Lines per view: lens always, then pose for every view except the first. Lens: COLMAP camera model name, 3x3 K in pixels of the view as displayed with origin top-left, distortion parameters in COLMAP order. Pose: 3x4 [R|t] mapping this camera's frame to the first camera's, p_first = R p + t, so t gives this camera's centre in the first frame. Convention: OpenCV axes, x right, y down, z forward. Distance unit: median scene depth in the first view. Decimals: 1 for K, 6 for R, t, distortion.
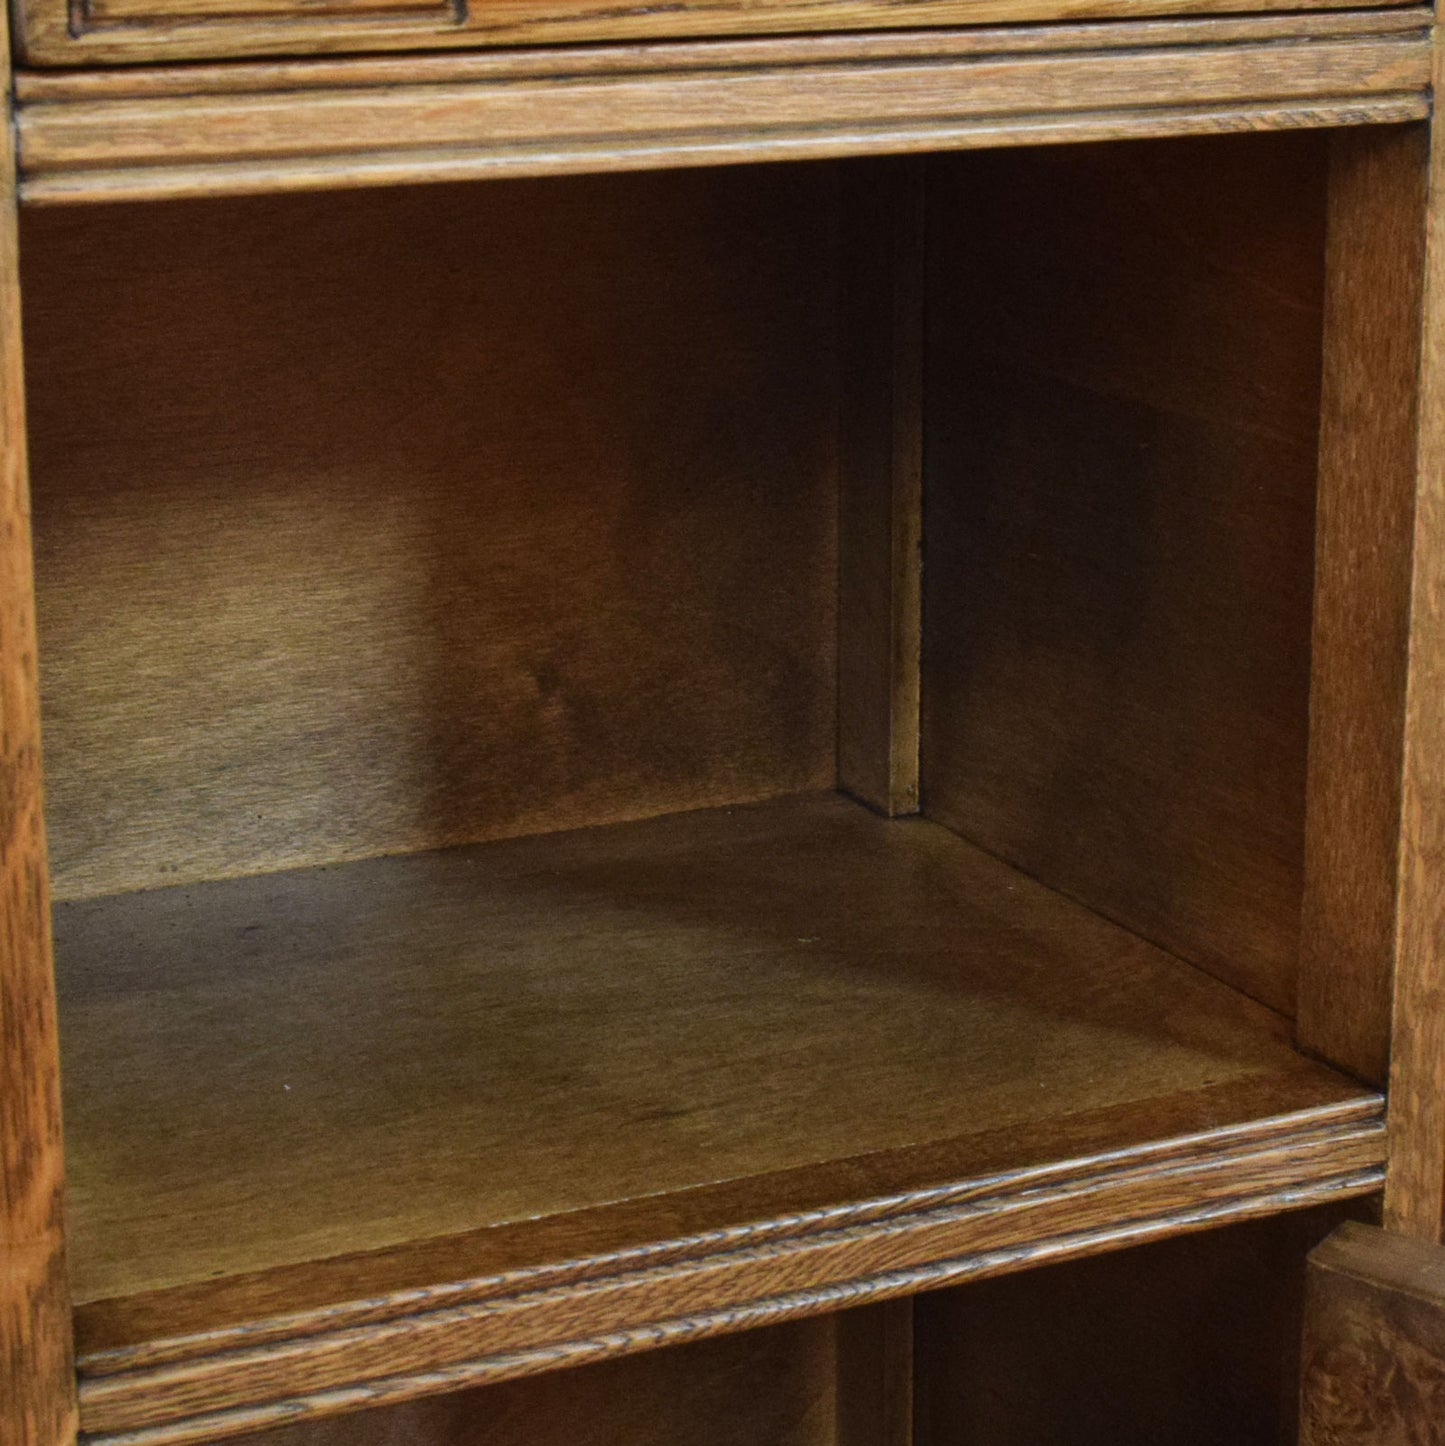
lens RADIAL K [[3643.4, 0, 770.8], [0, 3643.4, 589.0], [0, 0, 1]] dist [-0.042460, 0.000000]
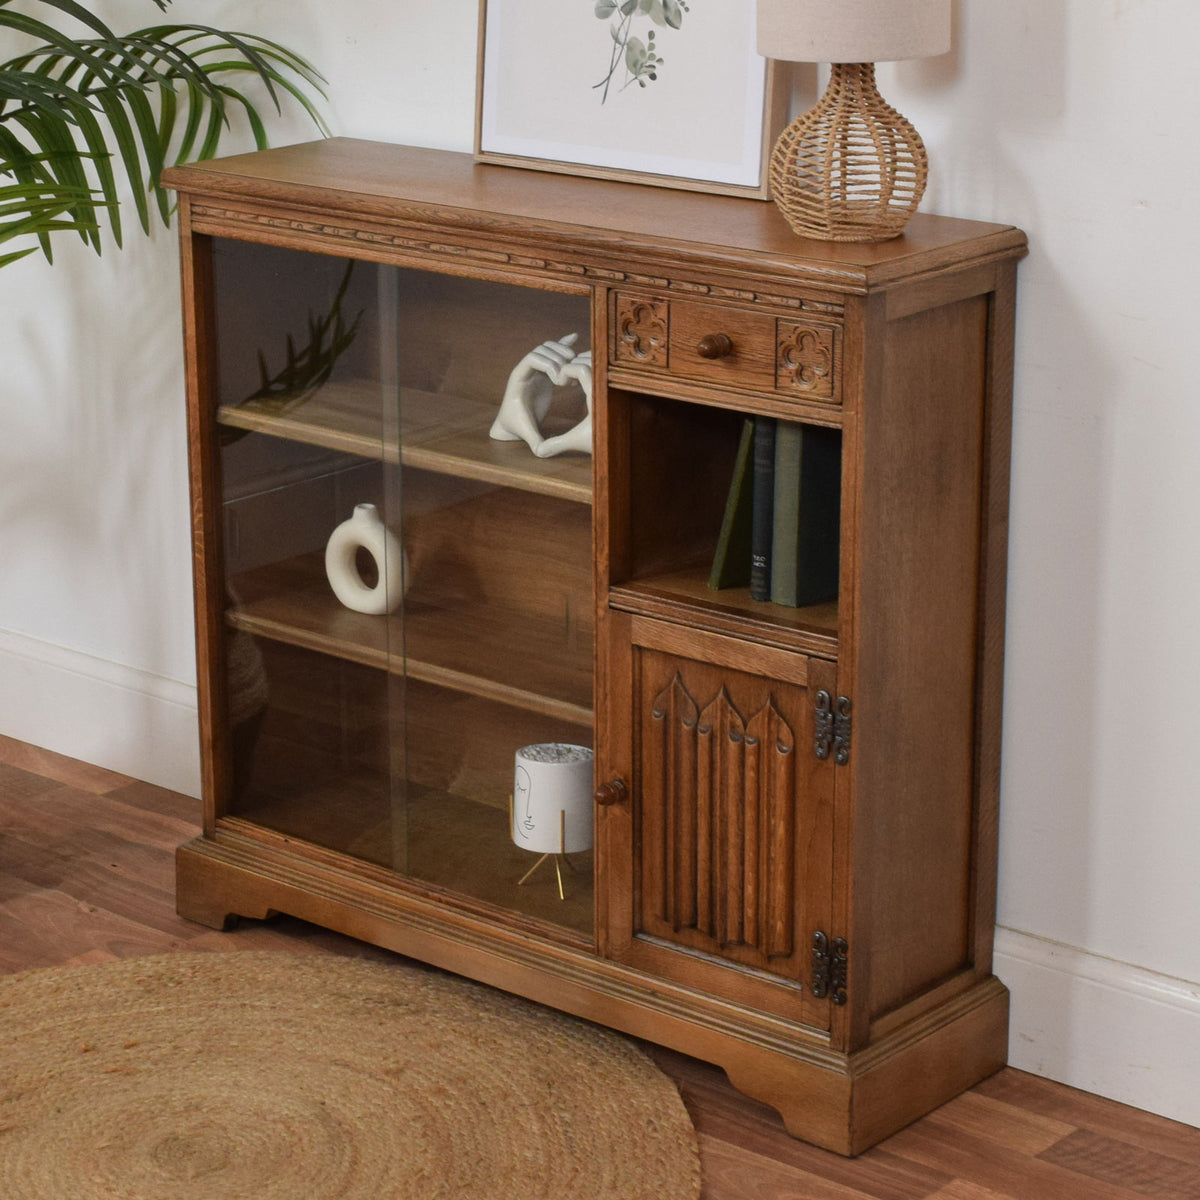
lens RADIAL K [[3182.6, 0, 589.3], [0, 3182.6, 596.1], [0, 0, 1]] dist [-0.071935, 0.000000]
pose [[0.399732, 0.263280, -0.878008, 3.832704], [-0.208440, 0.958877, 0.192632, -0.665981], [0.892618, 0.106011, 0.438172, -1.106434]]
